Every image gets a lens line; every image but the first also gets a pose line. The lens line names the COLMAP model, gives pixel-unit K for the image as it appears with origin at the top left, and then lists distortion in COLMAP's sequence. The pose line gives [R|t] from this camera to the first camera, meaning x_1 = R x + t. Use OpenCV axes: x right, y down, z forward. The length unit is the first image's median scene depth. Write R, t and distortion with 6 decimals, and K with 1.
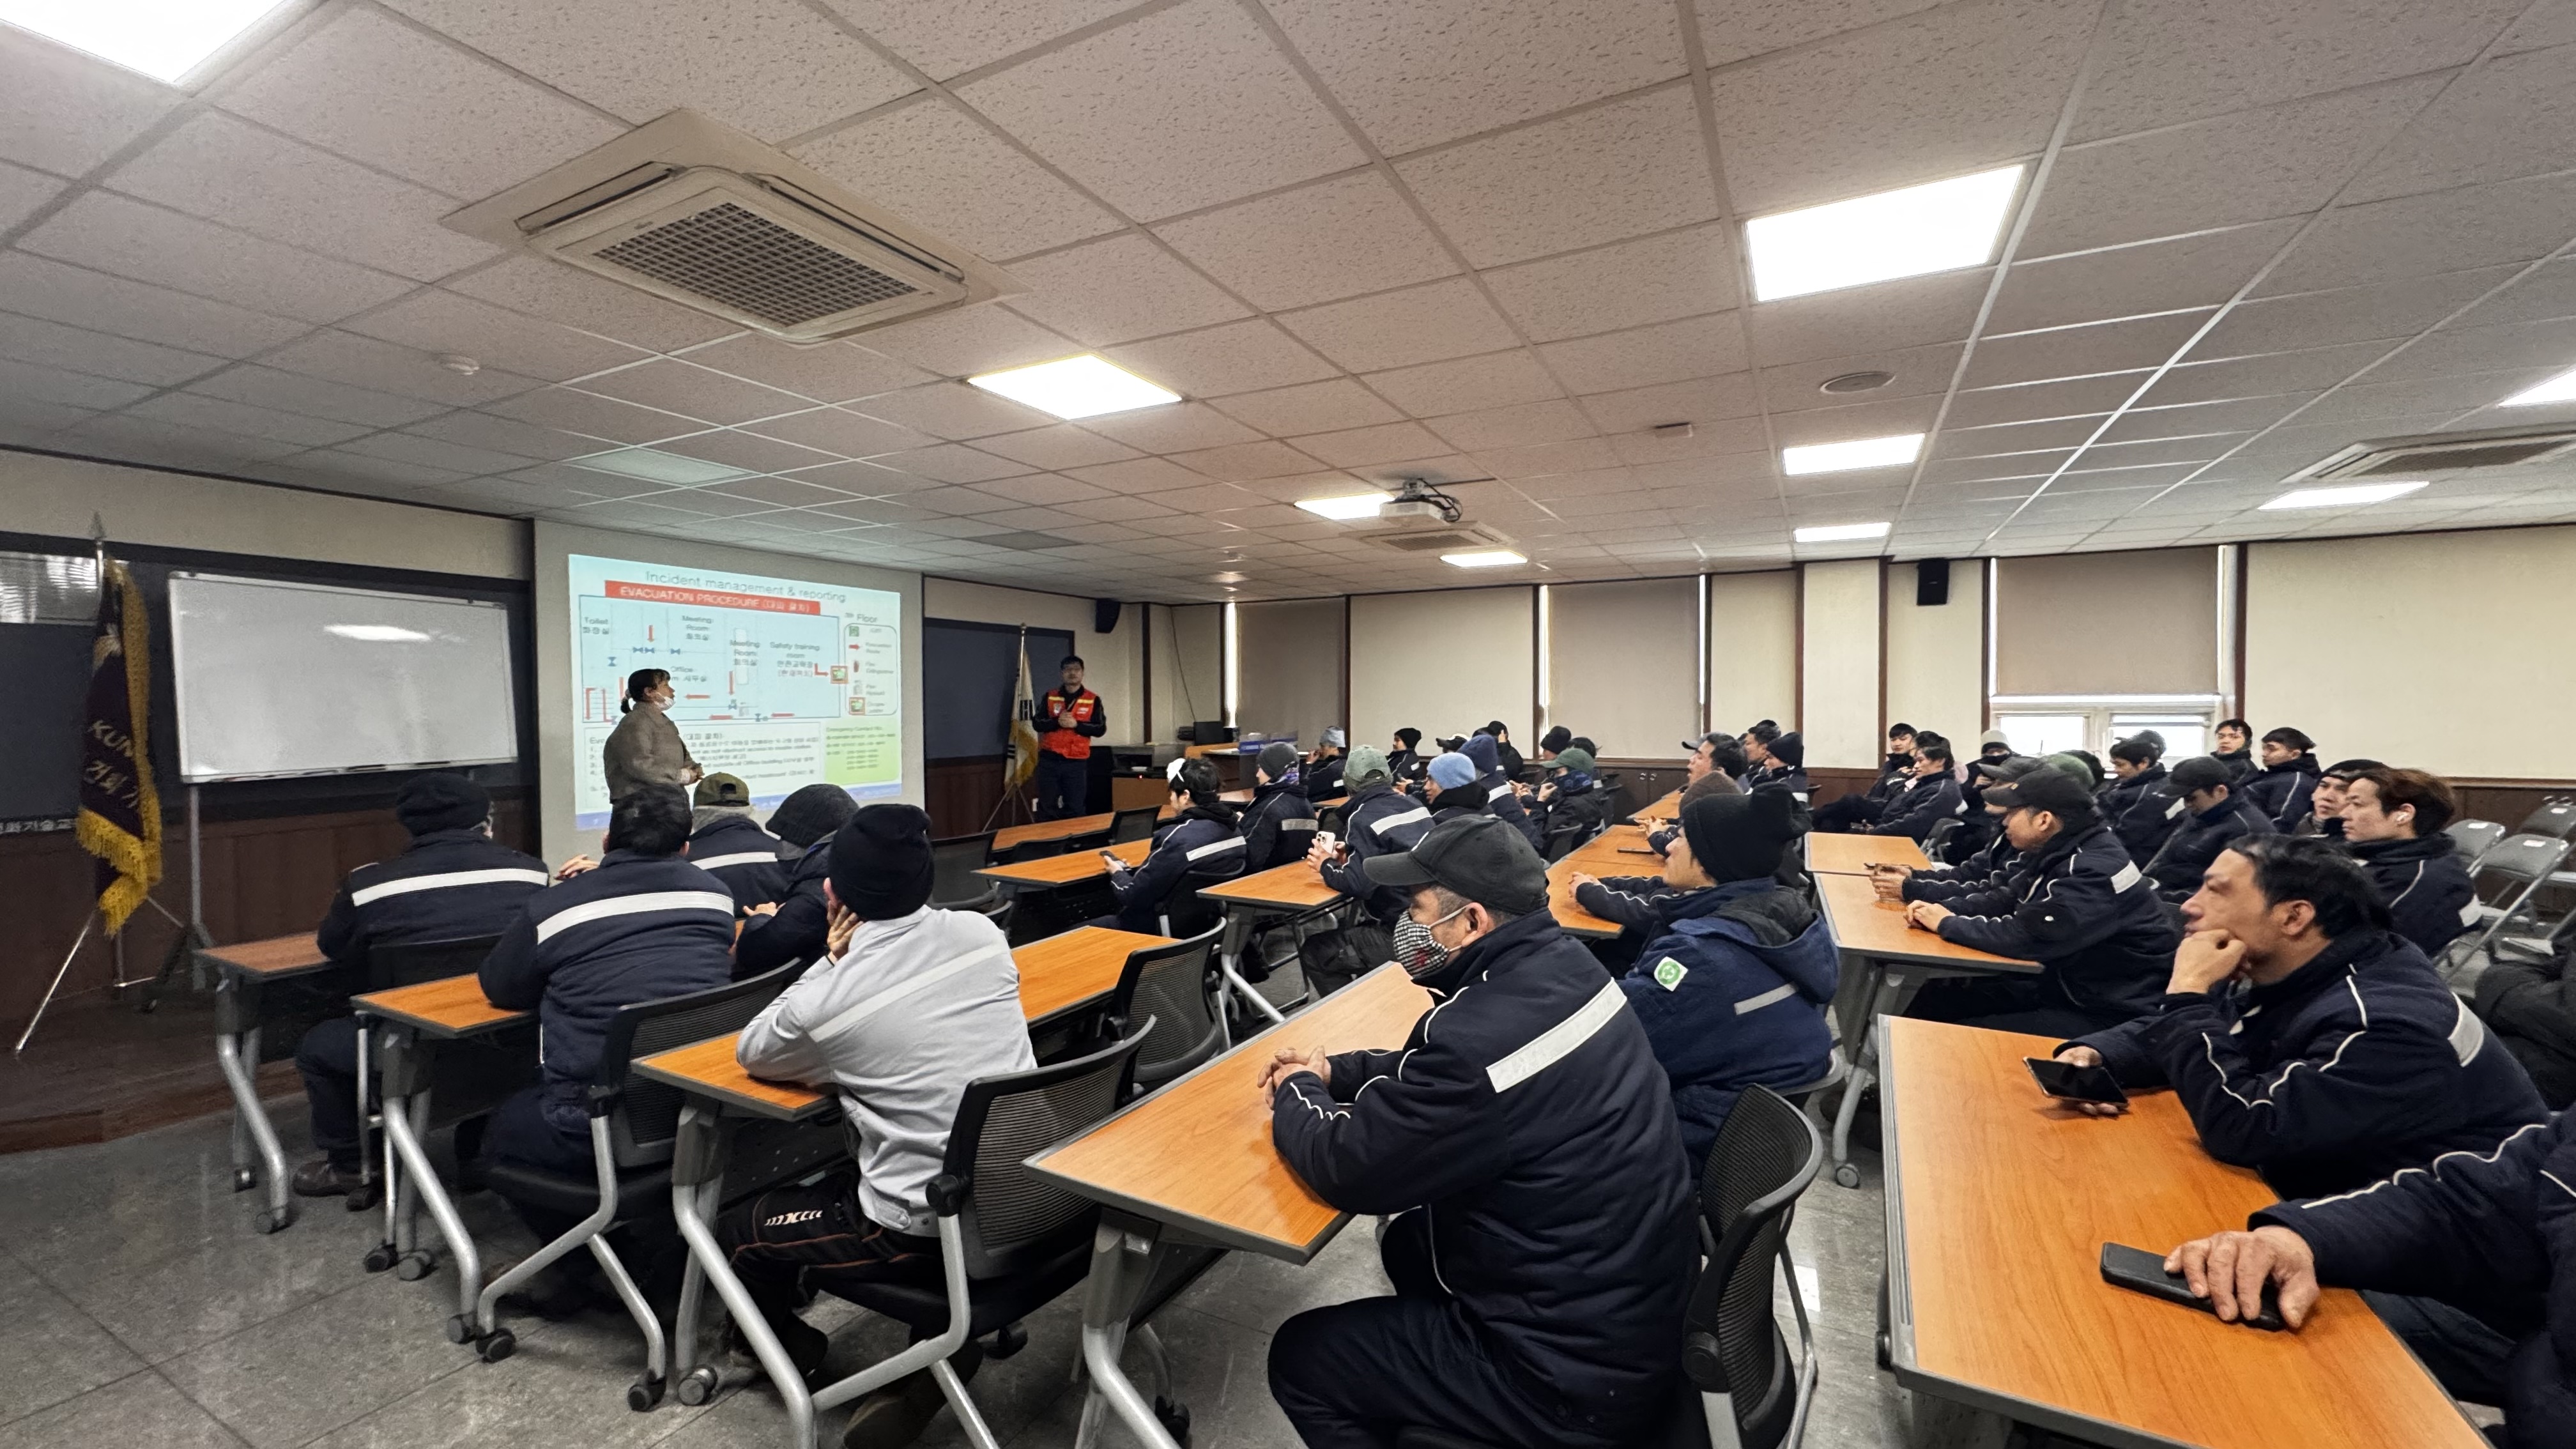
lens RADIAL K [[1050.8, 0, 1283.2], [0, 1050.8, 743.0], [0, 0, 1]] dist [0.027605, -0.000766]
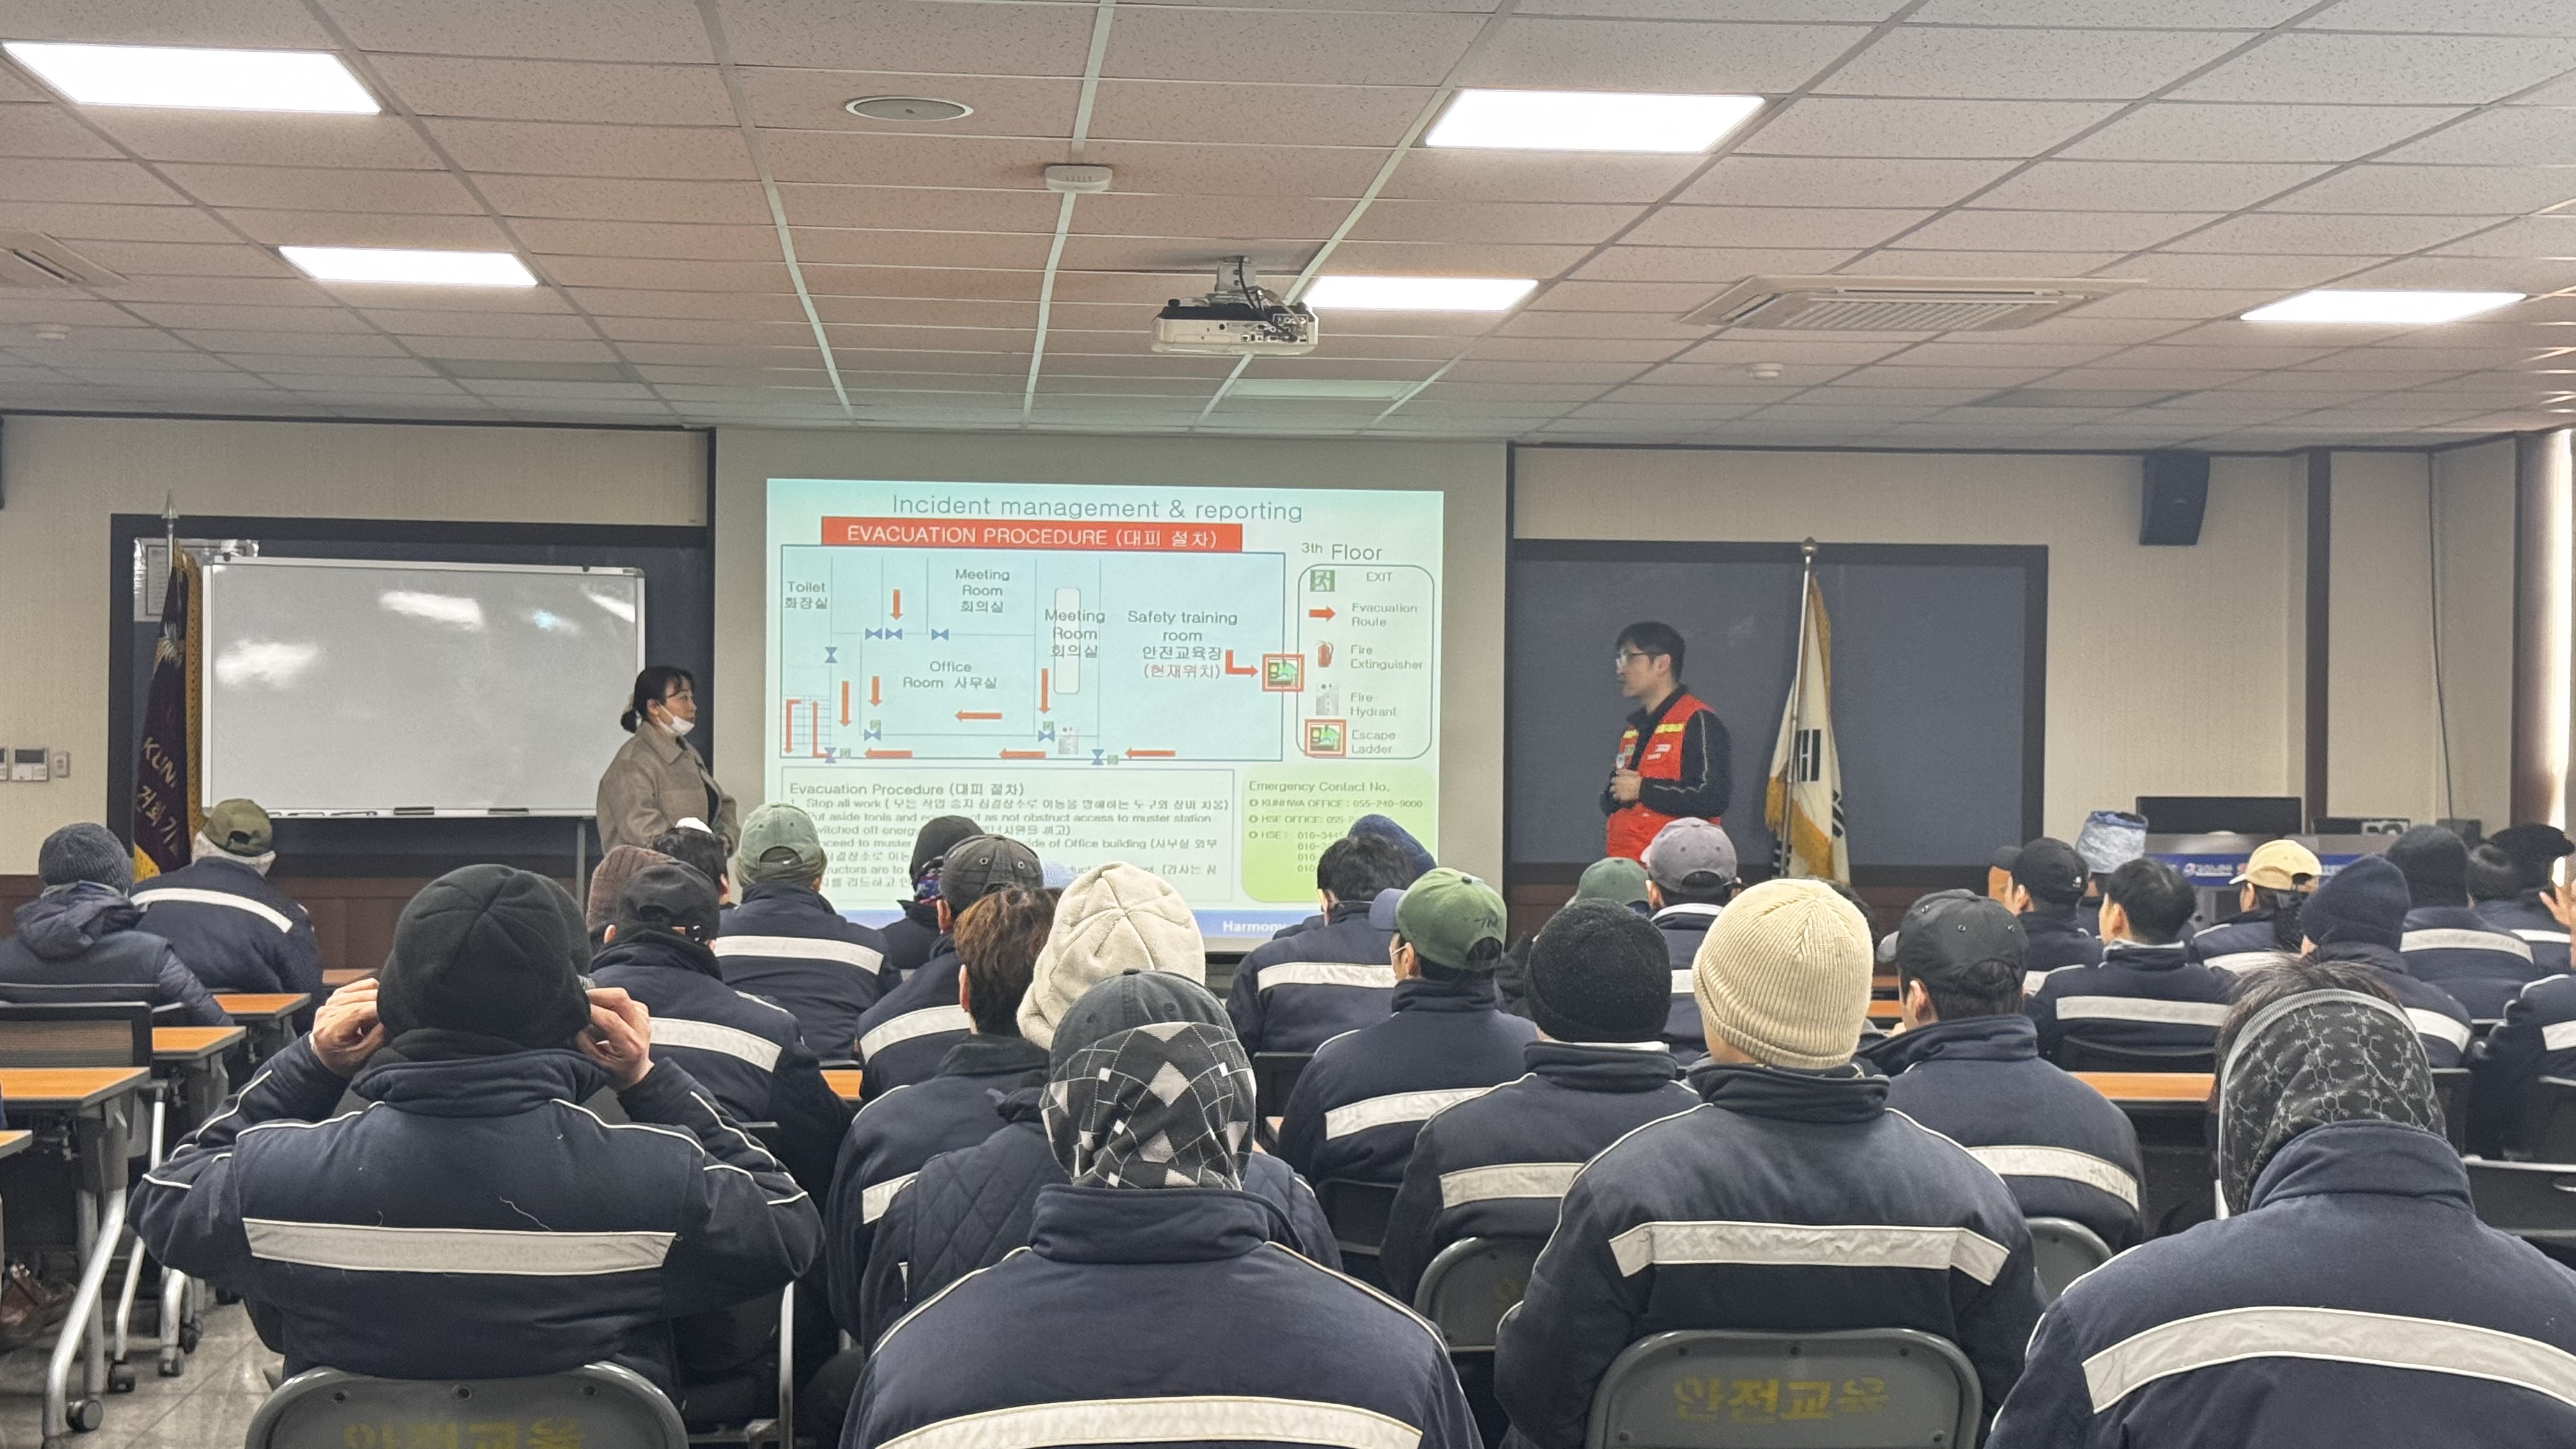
lens RADIAL K [[3599.1, 0, 1282.2], [0, 3599.1, 730.1], [0, 0, 1]] dist [0.064179, 0.000000]
pose [[0.543418, 0.005193, -0.839446, 1.053832], [-0.044701, 0.998741, -0.022760, -0.001274], [0.838271, 0.049892, 0.542967, 0.121749]]
